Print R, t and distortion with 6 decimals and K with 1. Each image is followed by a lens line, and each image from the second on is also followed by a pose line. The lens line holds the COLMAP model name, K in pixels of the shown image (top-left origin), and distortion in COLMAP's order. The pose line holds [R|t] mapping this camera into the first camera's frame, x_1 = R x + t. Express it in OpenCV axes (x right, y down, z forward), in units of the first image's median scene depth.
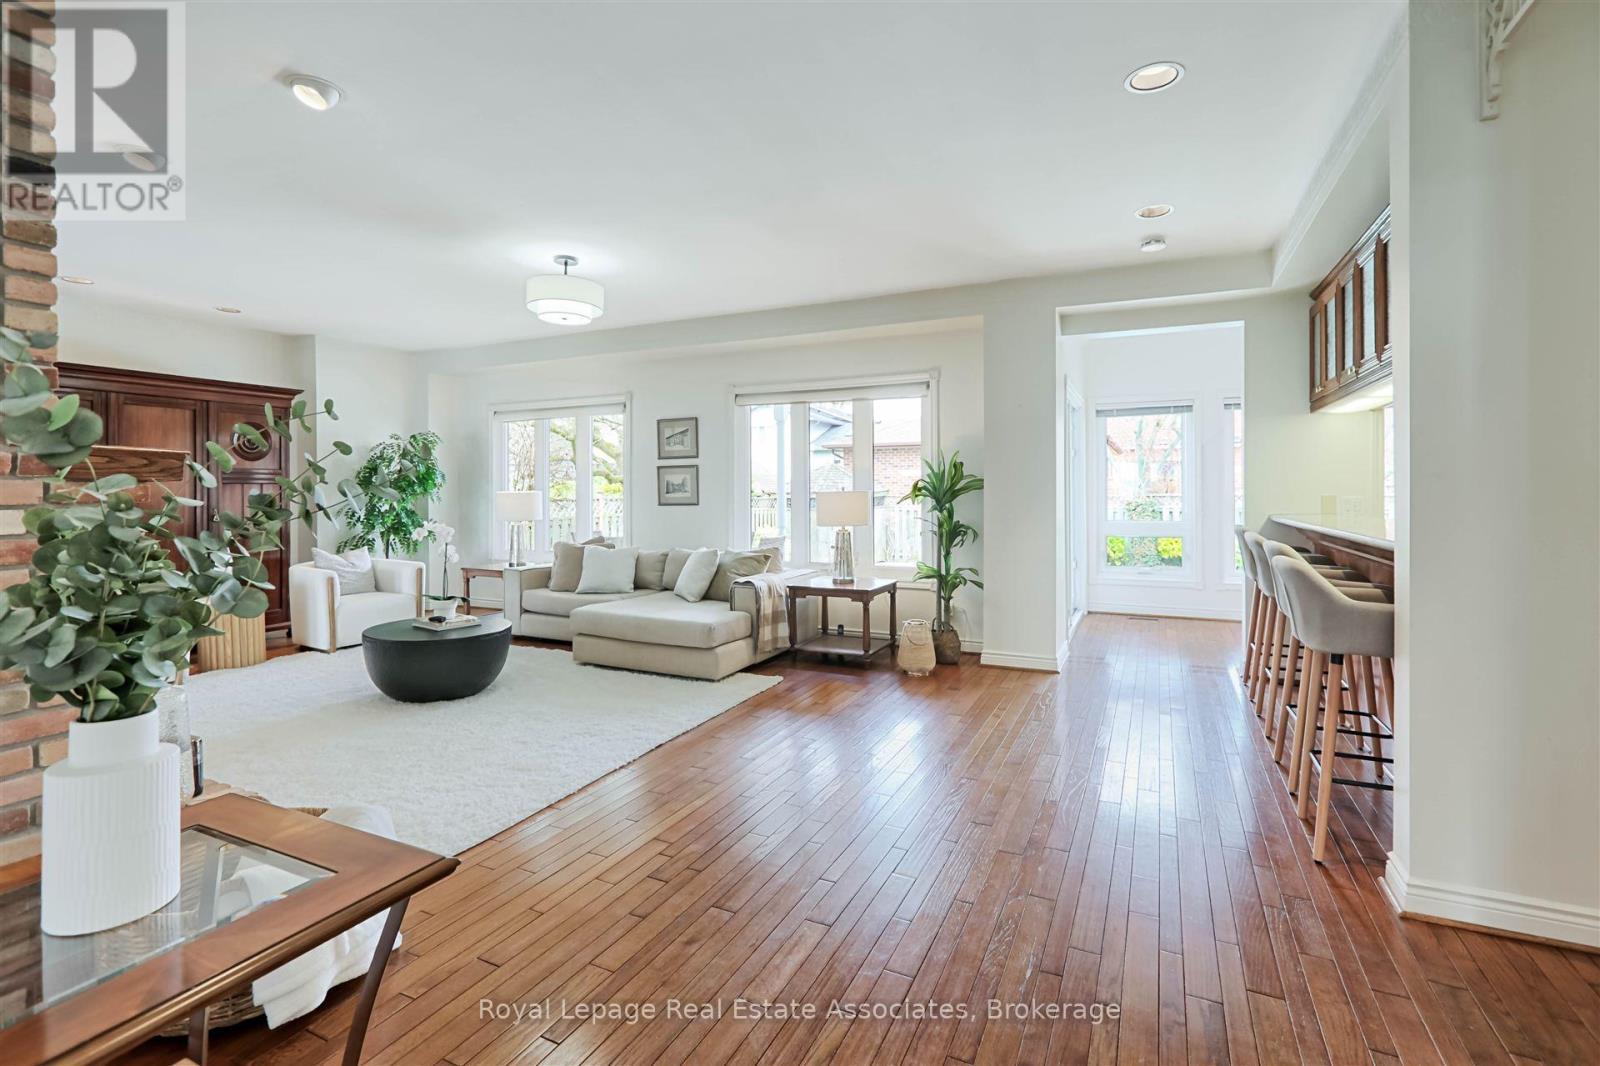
lens RADIAL K [[731.6, 0, 798.0], [0, 731.6, 471.3], [0, 0, 1]] dist [-0.002028, 0.000753]
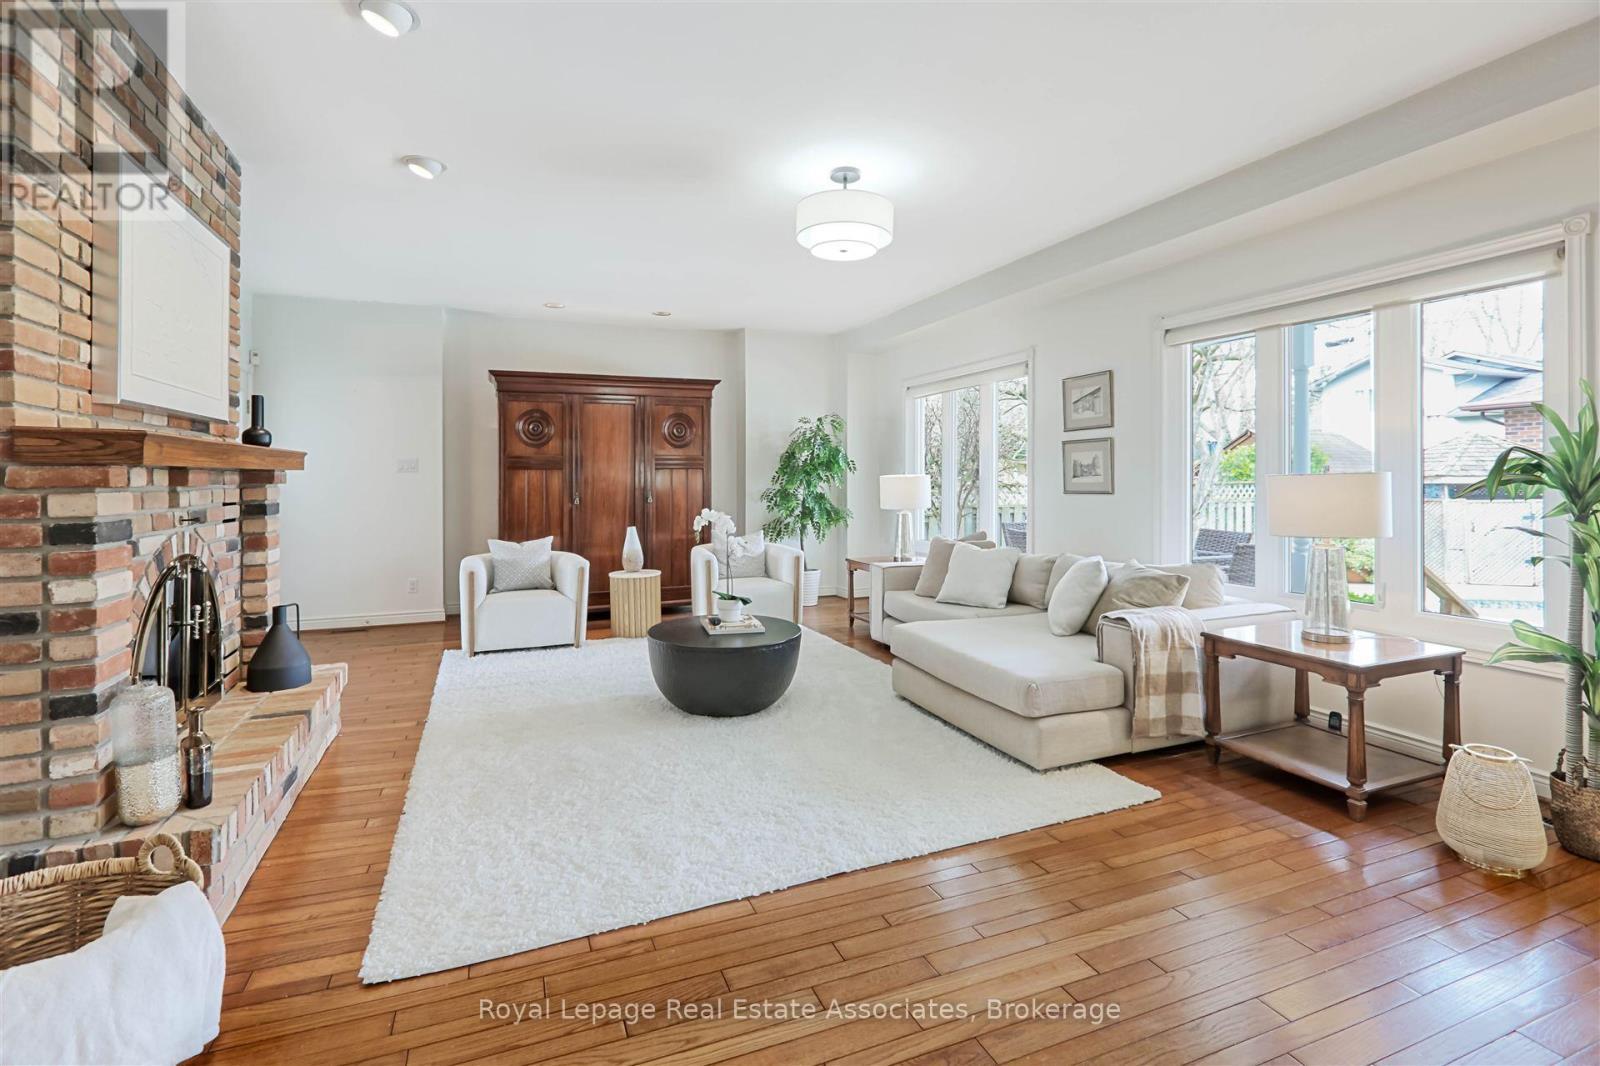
lens RADIAL K [[731.6, 0, 798.0], [0, 731.6, 471.3], [0, 0, 1]] dist [-0.002028, 0.000753]
pose [[0.739728, -0.006576, -0.672873, 0.142077], [0.021136, 0.999686, 0.013466, 0.010424], [0.672574, -0.024183, 0.739635, 0.341081]]
